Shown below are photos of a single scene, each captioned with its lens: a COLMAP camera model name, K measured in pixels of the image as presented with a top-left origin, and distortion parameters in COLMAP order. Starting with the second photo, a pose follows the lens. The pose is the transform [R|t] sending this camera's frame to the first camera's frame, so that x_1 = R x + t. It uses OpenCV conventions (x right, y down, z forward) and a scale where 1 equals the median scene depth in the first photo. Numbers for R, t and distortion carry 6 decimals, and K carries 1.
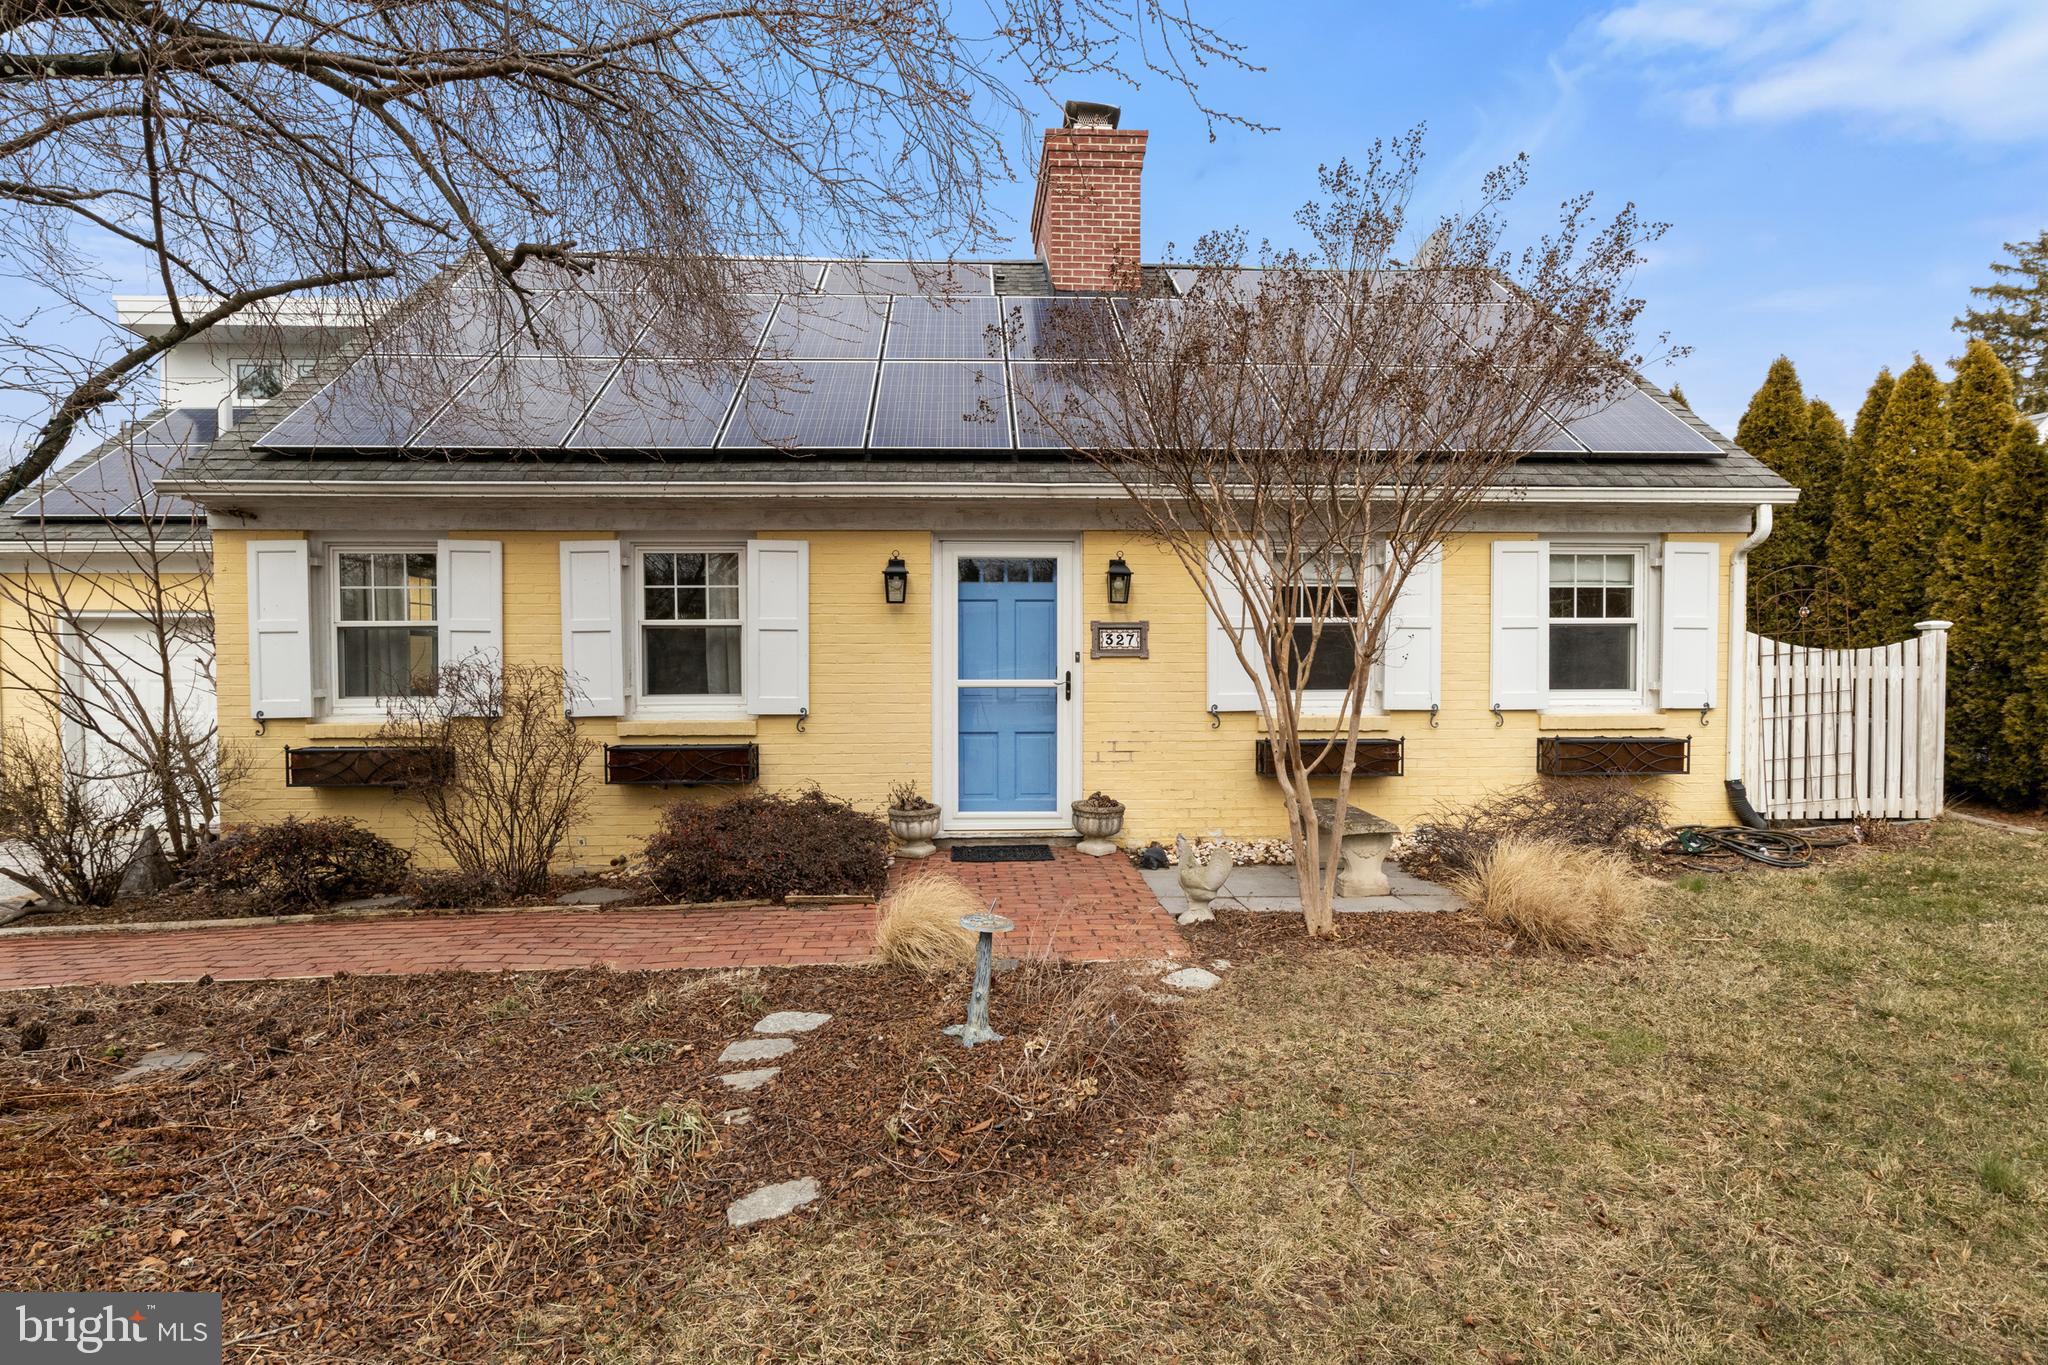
lens RADIAL K [[1039.2, 0, 1024.0], [0, 1039.2, 673.7], [0, 0, 1]] dist [-0.007598, -0.000384]
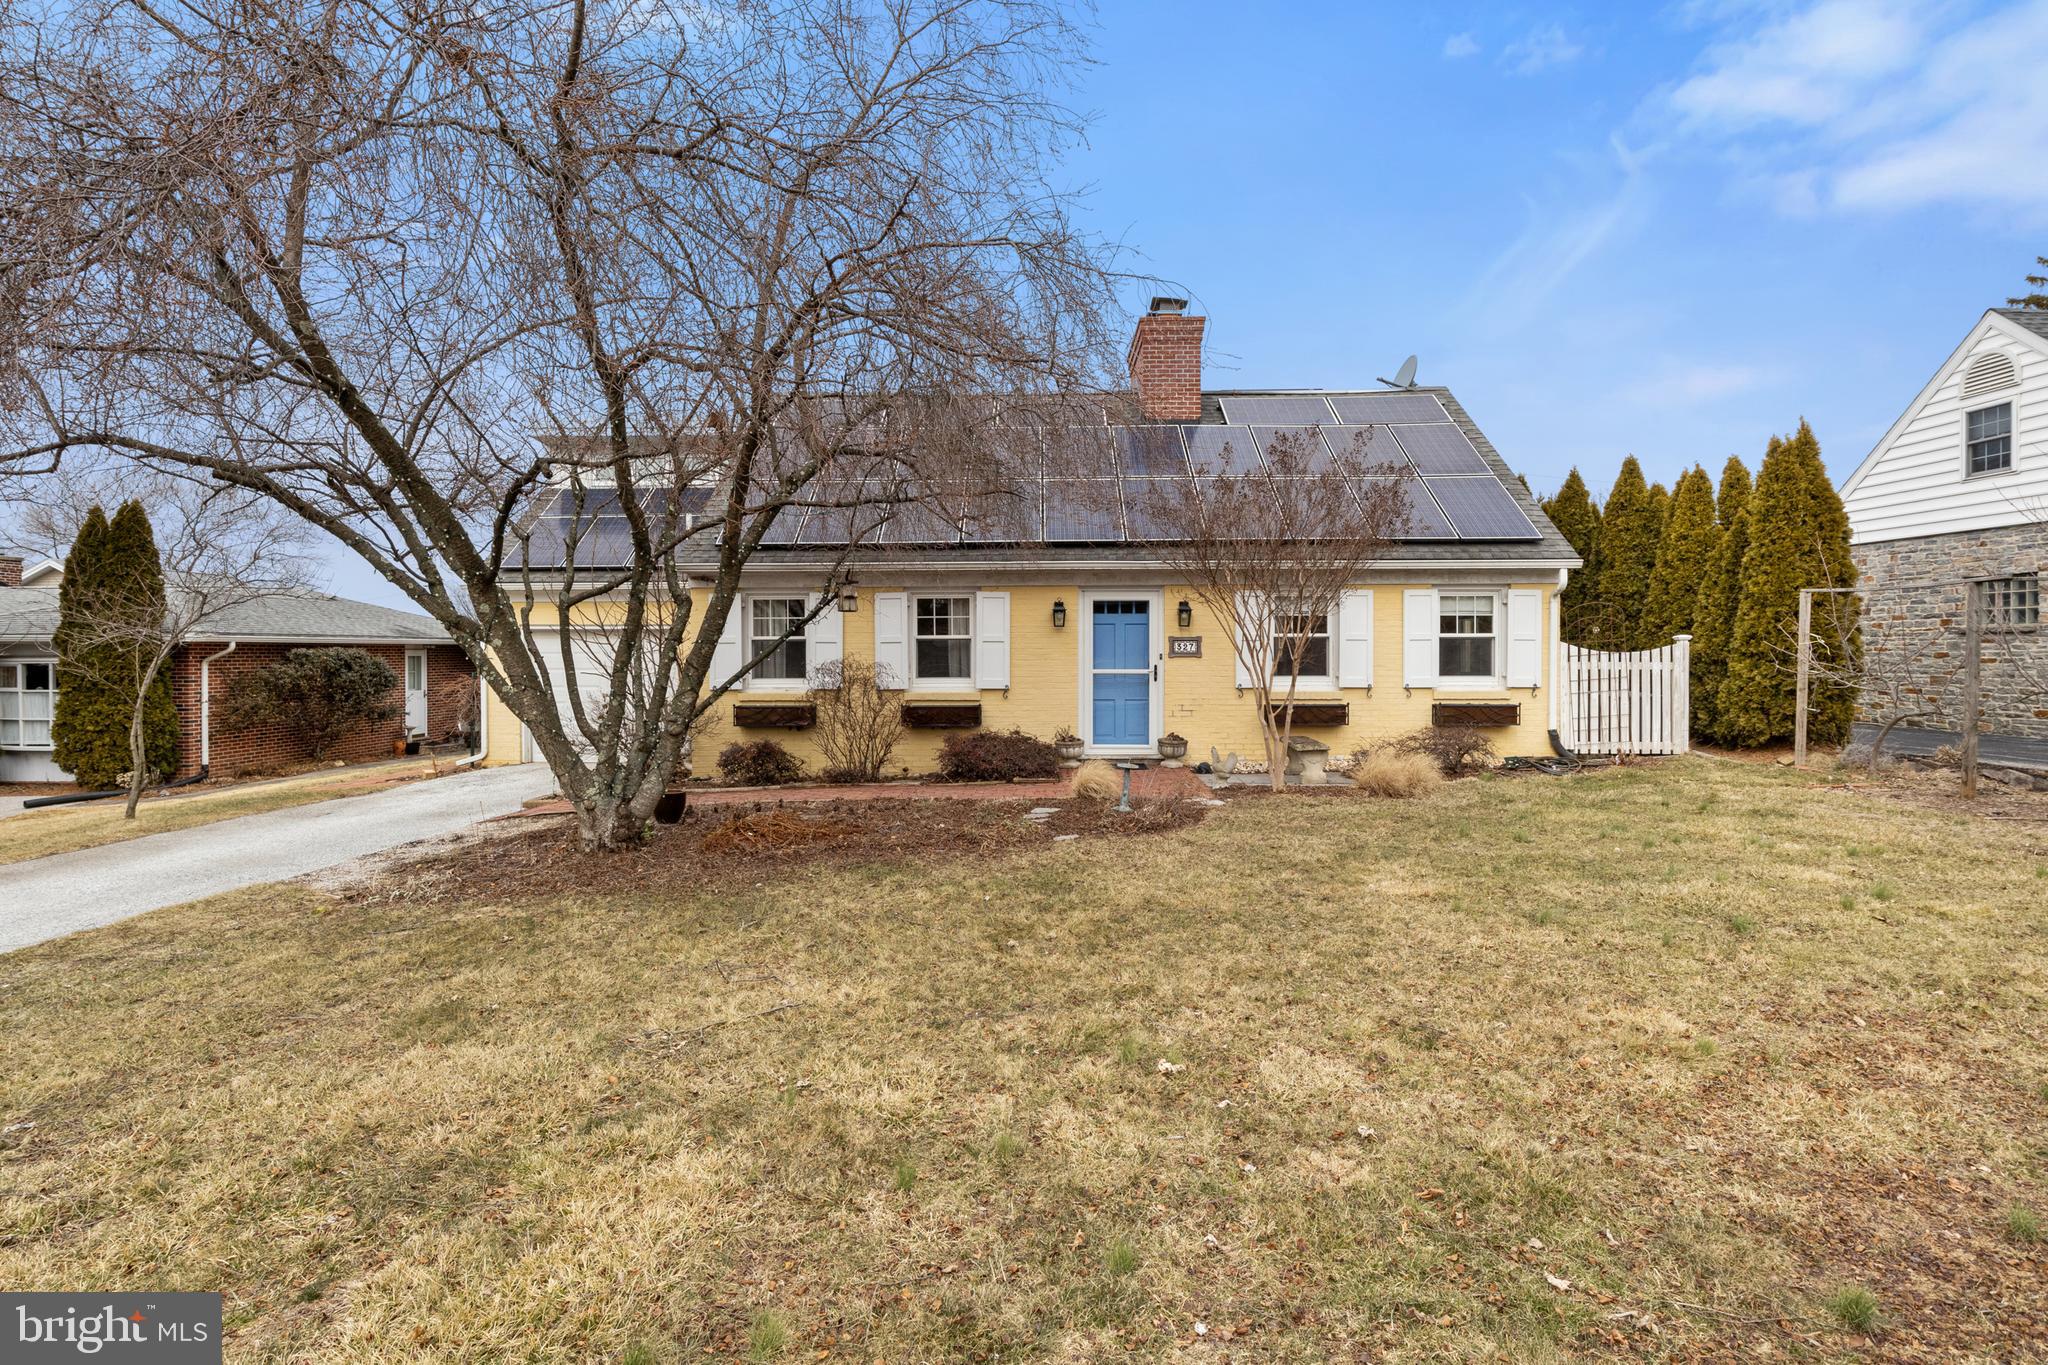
lens RADIAL K [[1039.2, 0, 1019.4], [0, 1039.2, 650.9], [0, 0, 1]] dist [-0.007598, -0.000384]
pose [[0.997078, 0.000599, -0.076383, -0.052532], [-0.001438, 0.999939, -0.010939, -0.006118], [0.076372, 0.011017, 0.997019, -0.766956]]
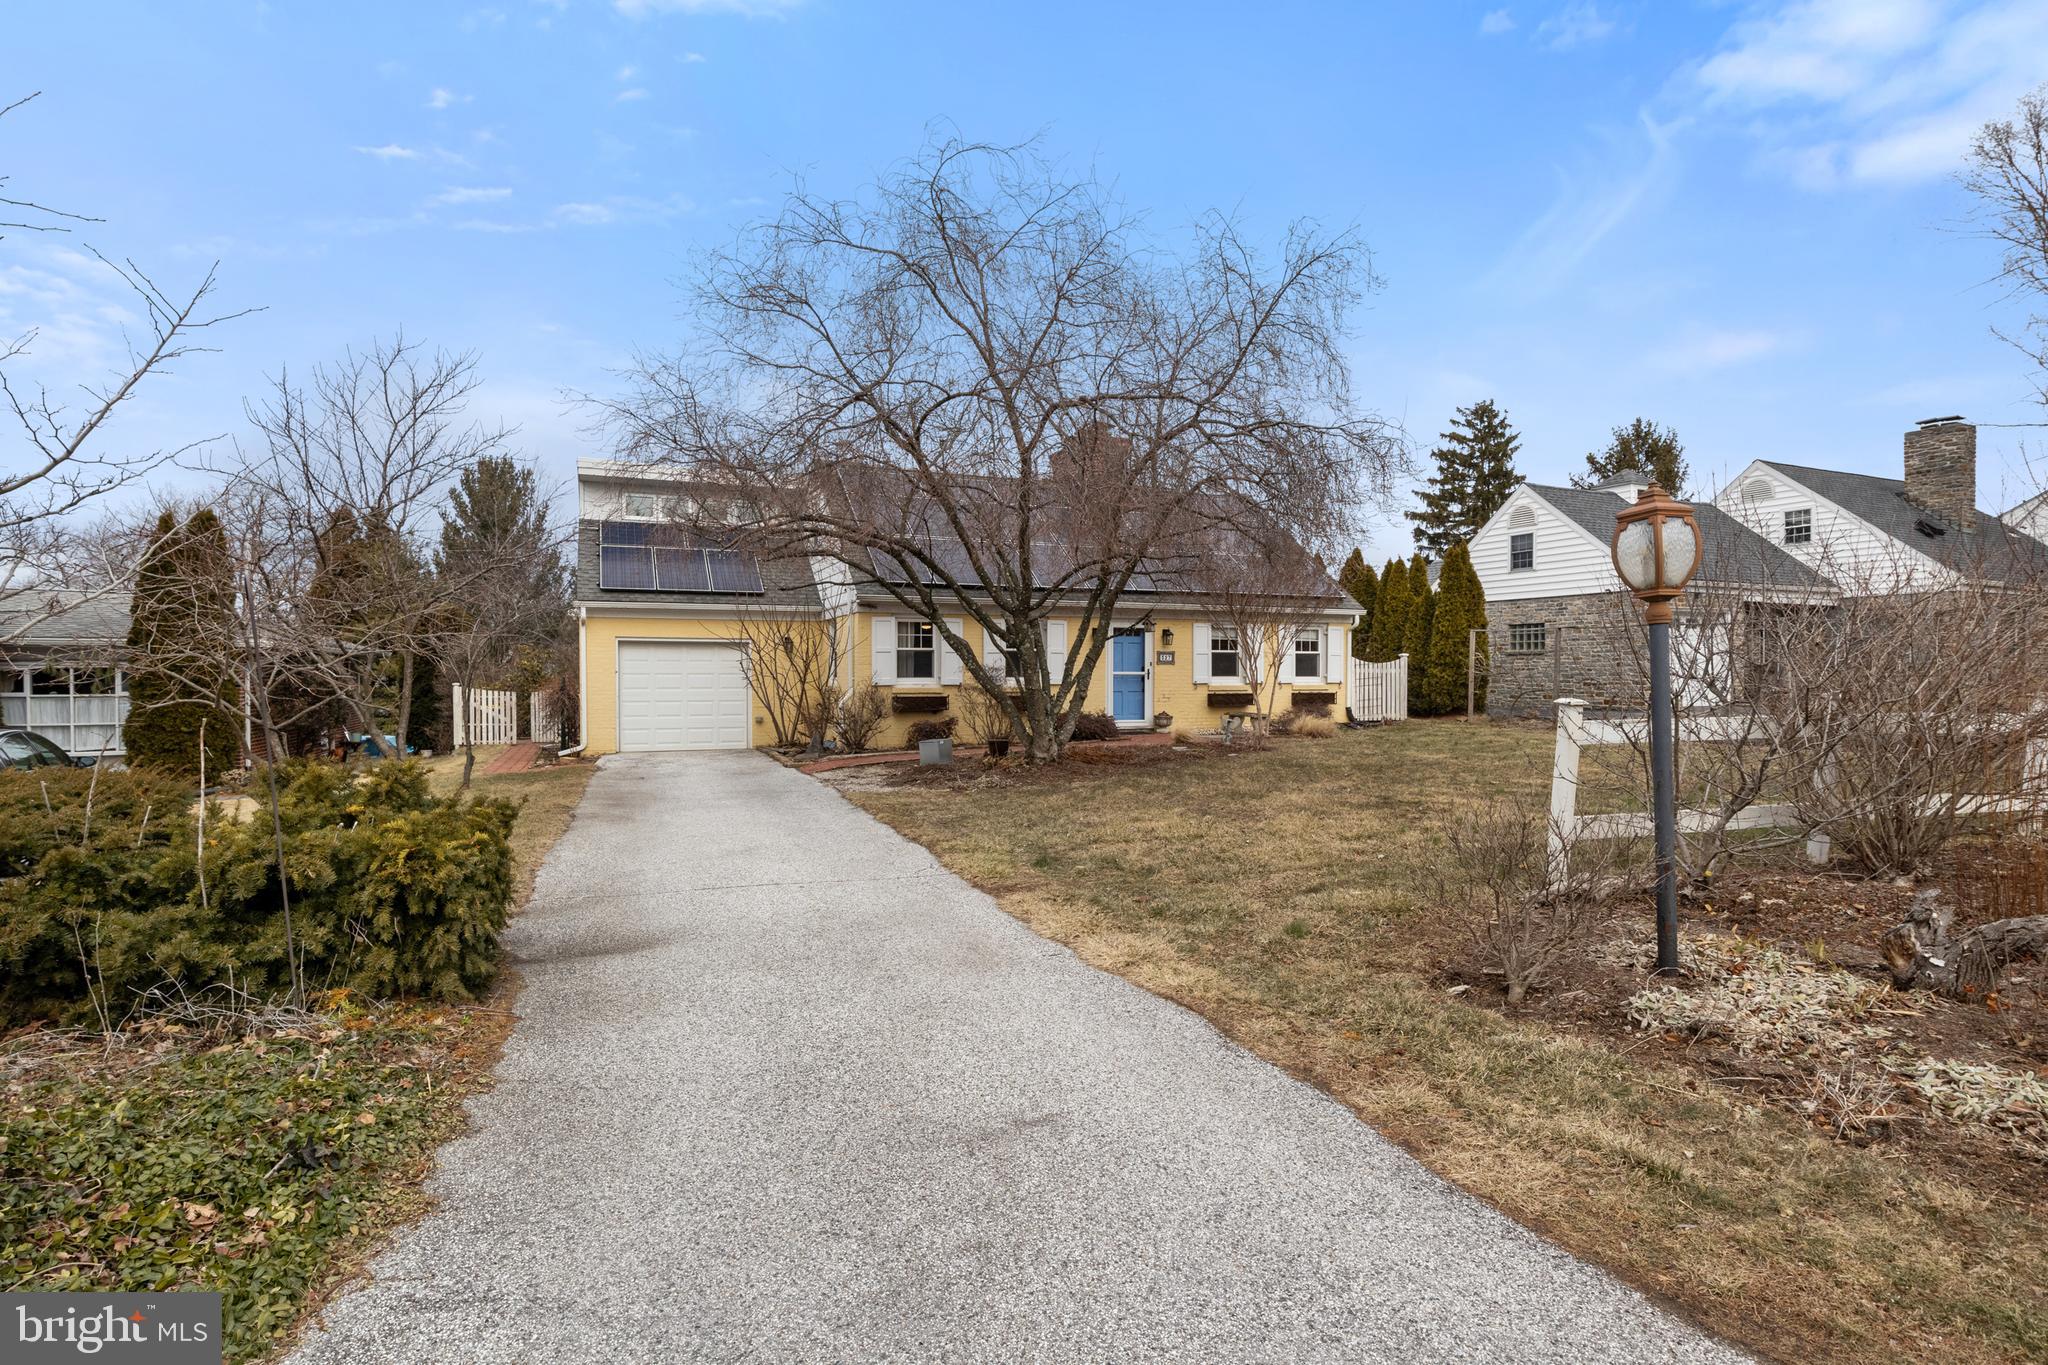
lens RADIAL K [[1039.2, 0, 1018.5], [0, 1039.2, 679.3], [0, 0, 1]] dist [-0.007598, -0.000384]
pose [[0.937894, 0.000846, 0.346921, -1.235341], [0.002855, 0.999944, -0.010159, 0.051850], [-0.346910, 0.010519, 0.937839, -1.464723]]
